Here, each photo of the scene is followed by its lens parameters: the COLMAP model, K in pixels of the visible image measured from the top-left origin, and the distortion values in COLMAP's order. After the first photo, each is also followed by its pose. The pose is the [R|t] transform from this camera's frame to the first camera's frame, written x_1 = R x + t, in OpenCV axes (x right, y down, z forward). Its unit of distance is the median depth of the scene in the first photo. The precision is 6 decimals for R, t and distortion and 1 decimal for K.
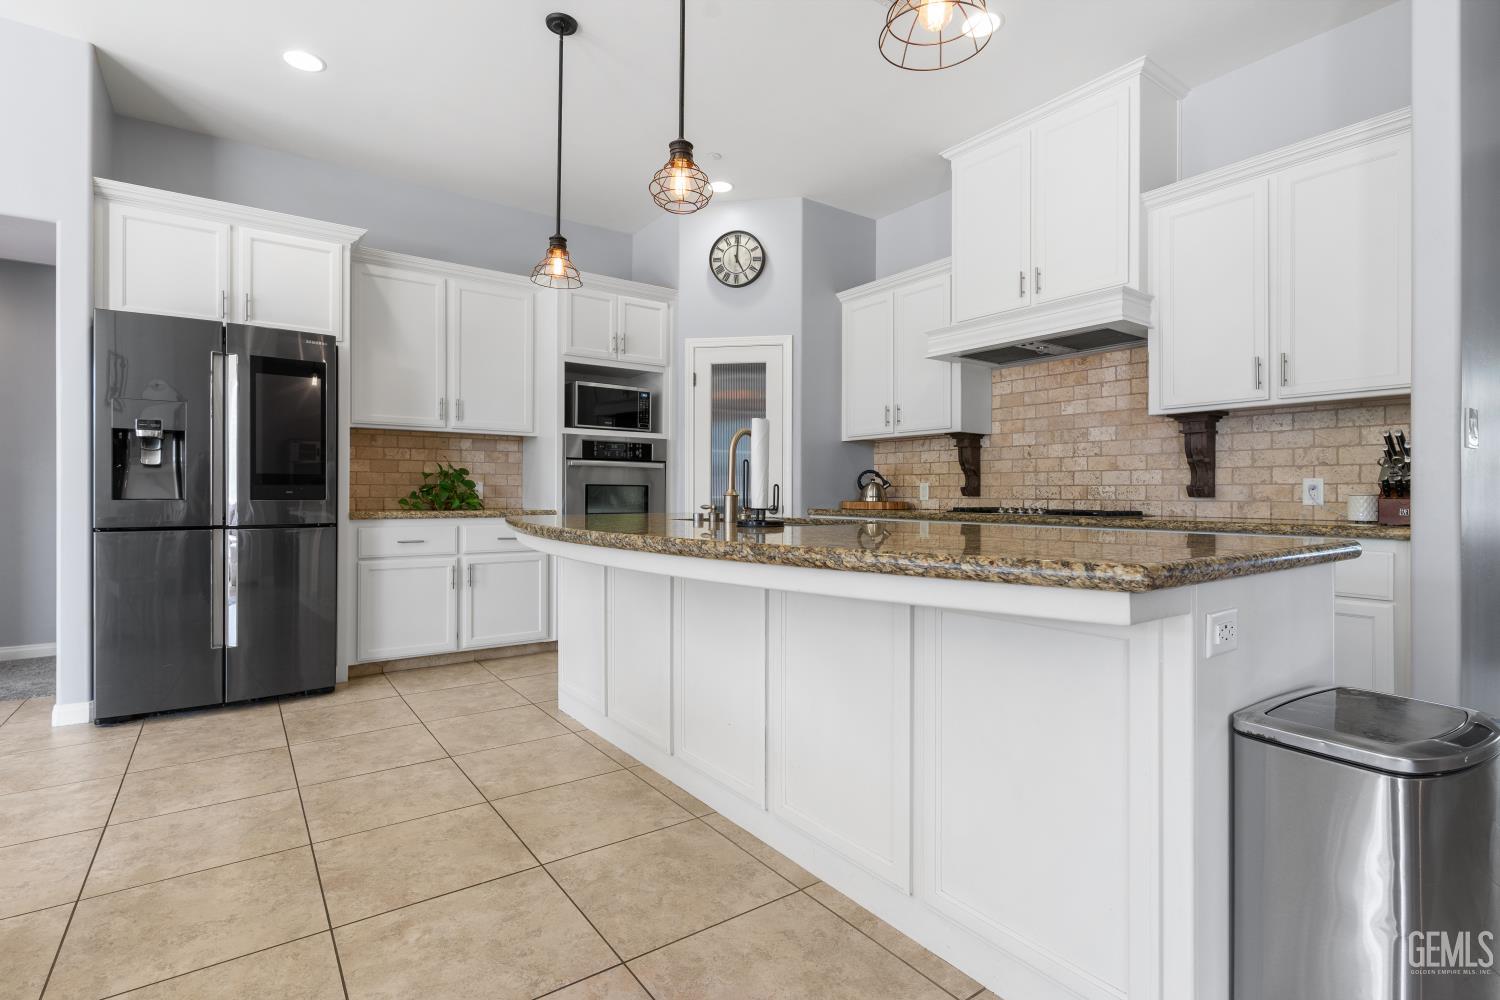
lens RADIAL K [[722.4, 0, 727.7], [0, 722.4, 487.1], [0, 0, 1]] dist [-0.001119, -0.000429]
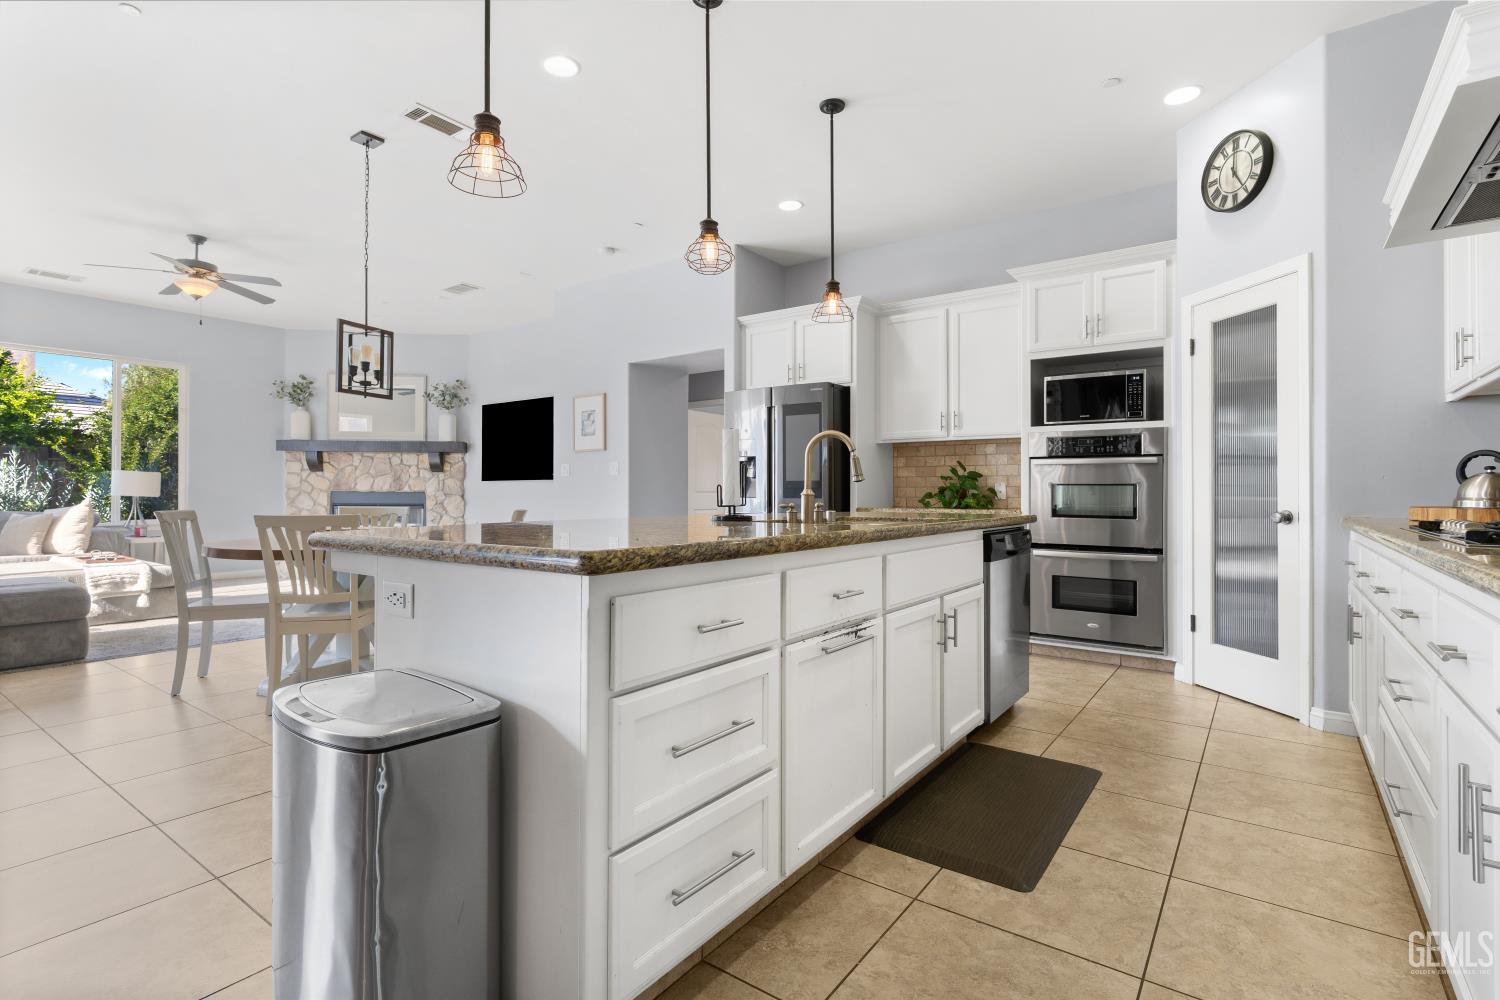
lens RADIAL K [[722.4, 0, 772.7], [0, 722.4, 491.9], [0, 0, 1]] dist [-0.001119, -0.000429]
pose [[0.322652, -0.004413, -0.946507, 0.584305], [0.007485, 0.999970, -0.002110, 0.005605], [0.946488, -0.006403, 0.322675, 0.341343]]
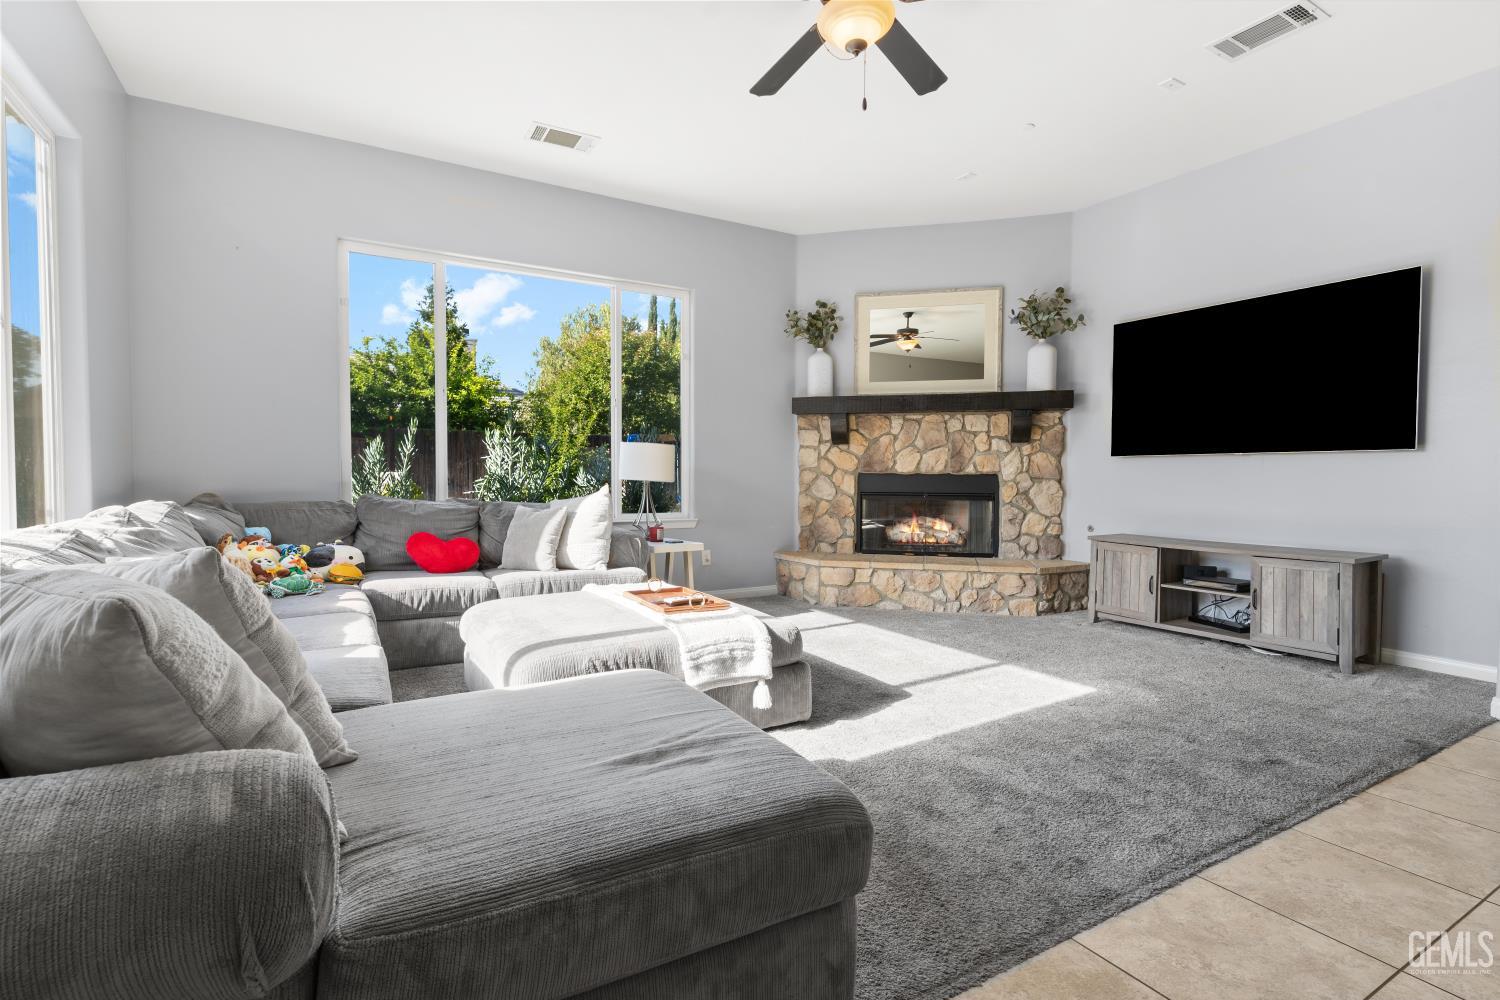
lens RADIAL K [[722.4, 0, 759.8], [0, 722.4, 503.0], [0, 0, 1]] dist [-0.001119, -0.000429]
pose [[-0.083810, 0.034658, -0.995879, -0.376065], [0.004565, 0.999398, 0.034397, -0.001575], [0.996471, -0.001664, -0.083918, -0.255110]]
